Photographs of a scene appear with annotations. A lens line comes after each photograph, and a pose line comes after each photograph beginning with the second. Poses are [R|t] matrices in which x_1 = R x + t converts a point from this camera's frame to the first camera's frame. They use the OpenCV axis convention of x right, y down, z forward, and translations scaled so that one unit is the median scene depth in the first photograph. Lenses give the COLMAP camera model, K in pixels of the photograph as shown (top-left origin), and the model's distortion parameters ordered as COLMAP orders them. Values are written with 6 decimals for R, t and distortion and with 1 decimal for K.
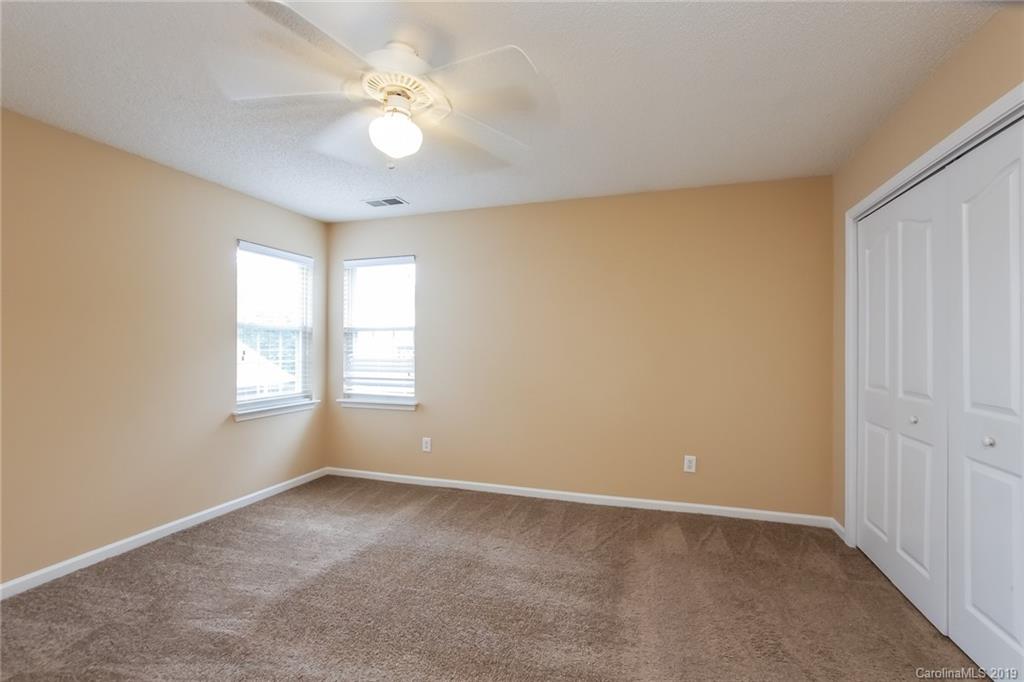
lens RADIAL K [[452.0, 0, 518.9], [0, 452.0, 341.4], [0, 0, 1]] dist [-0.008434, 0.003986]
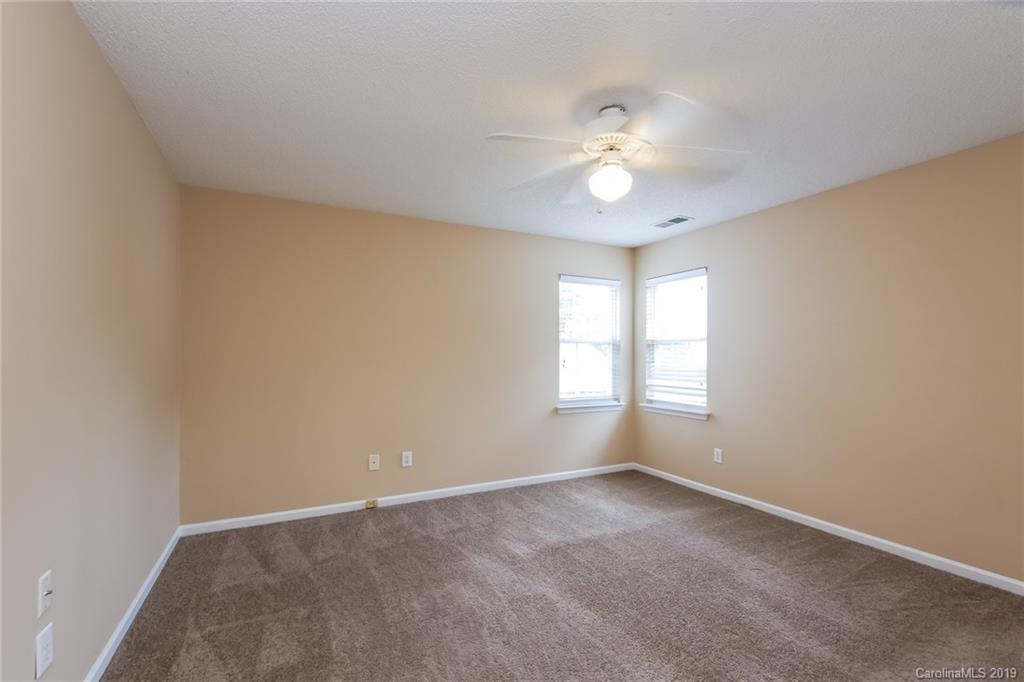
lens RADIAL K [[452.0, 0, 515.8], [0, 452.0, 348.4], [0, 0, 1]] dist [-0.008434, 0.003986]
pose [[0.711509, -0.009614, -0.702611, 0.225773], [0.002993, 0.999939, -0.010652, 0.002276], [0.702670, 0.005476, 0.711495, -0.025707]]
